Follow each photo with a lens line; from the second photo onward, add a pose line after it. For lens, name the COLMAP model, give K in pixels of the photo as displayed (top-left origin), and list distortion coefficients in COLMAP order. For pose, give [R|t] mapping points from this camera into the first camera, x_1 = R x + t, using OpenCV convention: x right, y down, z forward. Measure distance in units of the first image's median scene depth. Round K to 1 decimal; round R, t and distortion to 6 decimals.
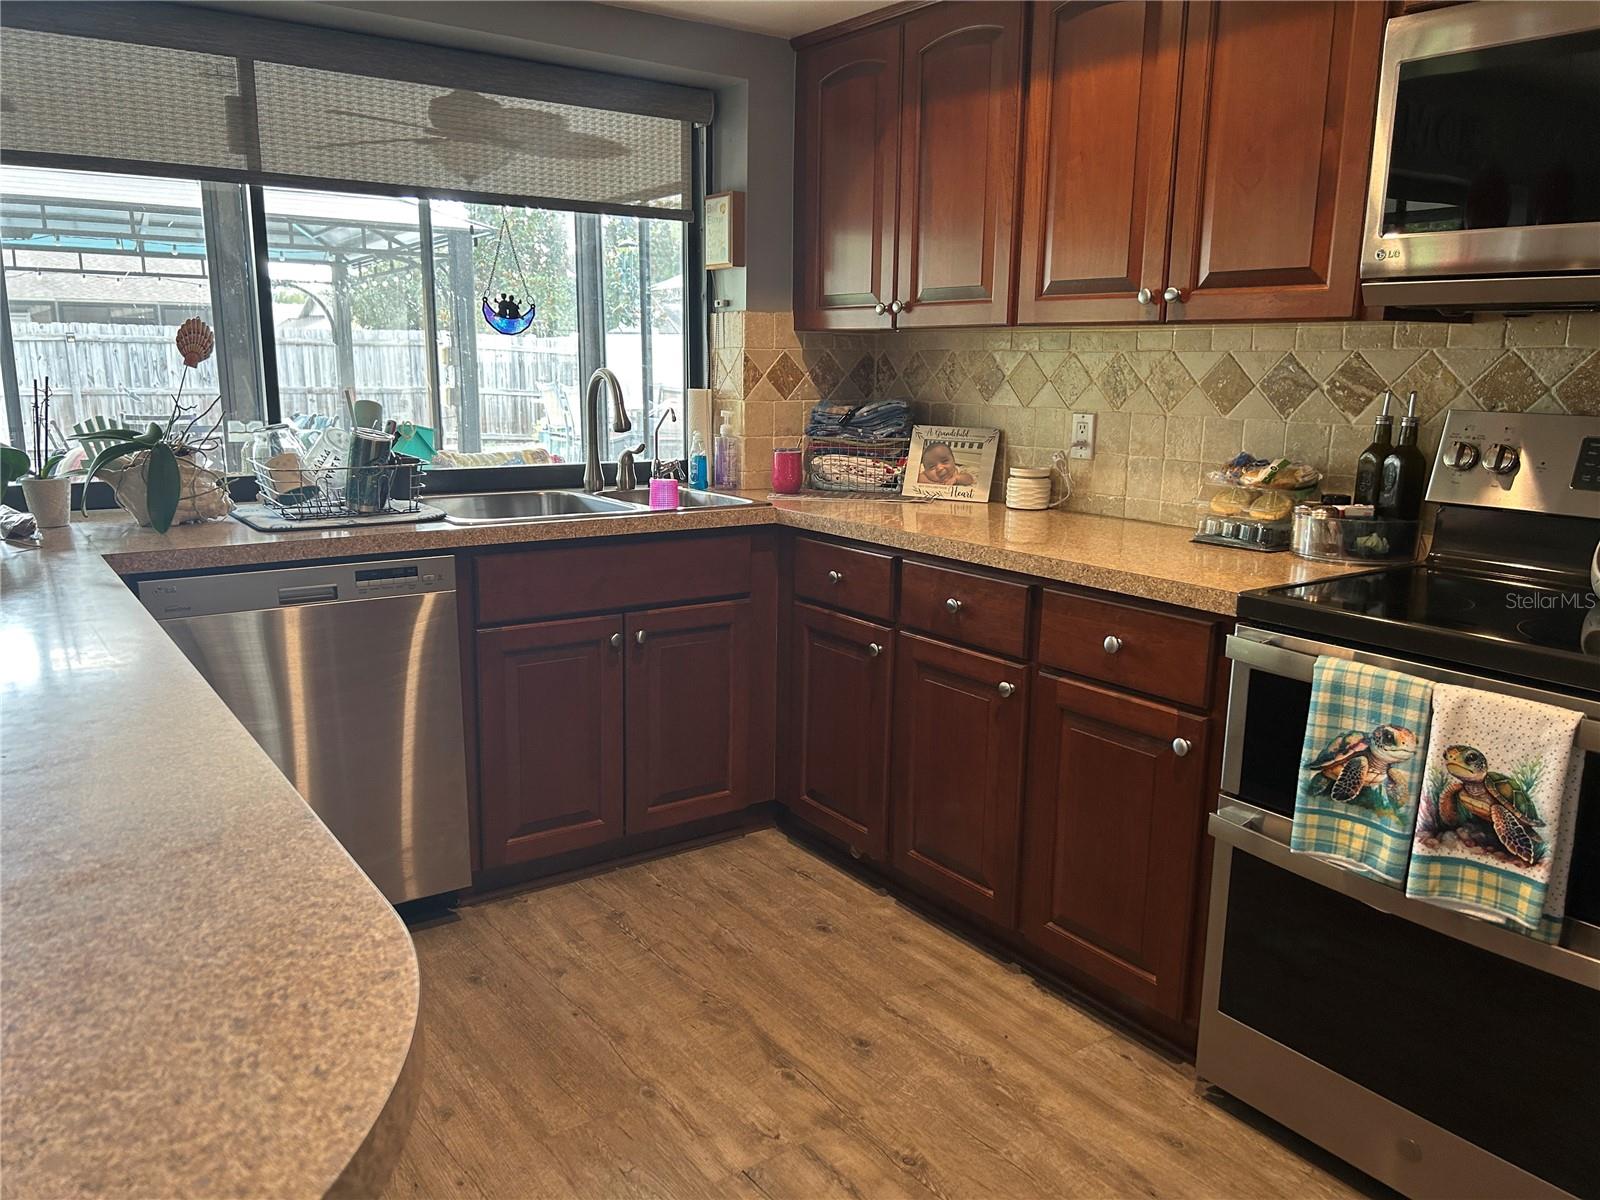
lens RADIAL K [[1193.5, 0, 795.9], [0, 1193.5, 595.2], [0, 0, 1]] dist [0.031473, -0.016137]
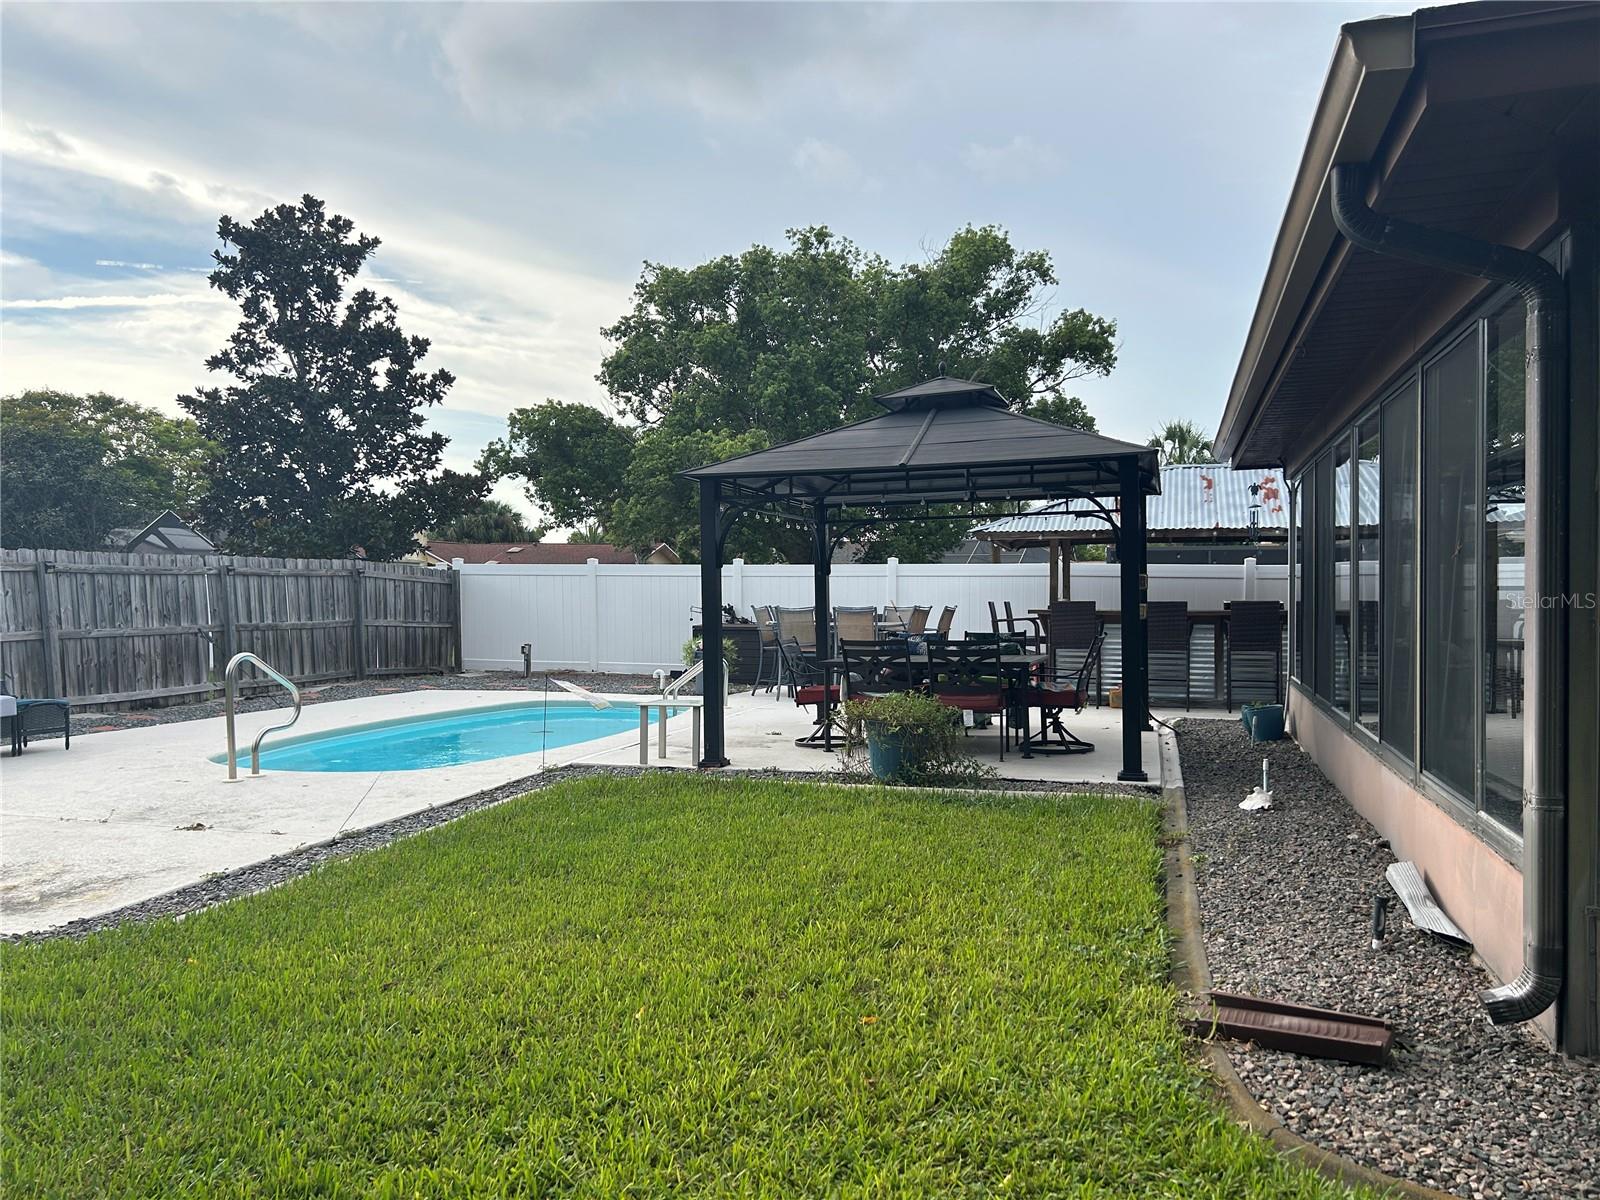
lens RADIAL K [[1193.5, 0, 804.8], [0, 1193.5, 604.9], [0, 0, 1]] dist [0.031473, -0.016137]
pose [[0.783088, -0.016469, 0.621693, -0.634475], [0.128404, 0.982392, -0.135715, -0.018844], [-0.608511, 0.186105, 0.771414, 0.093092]]
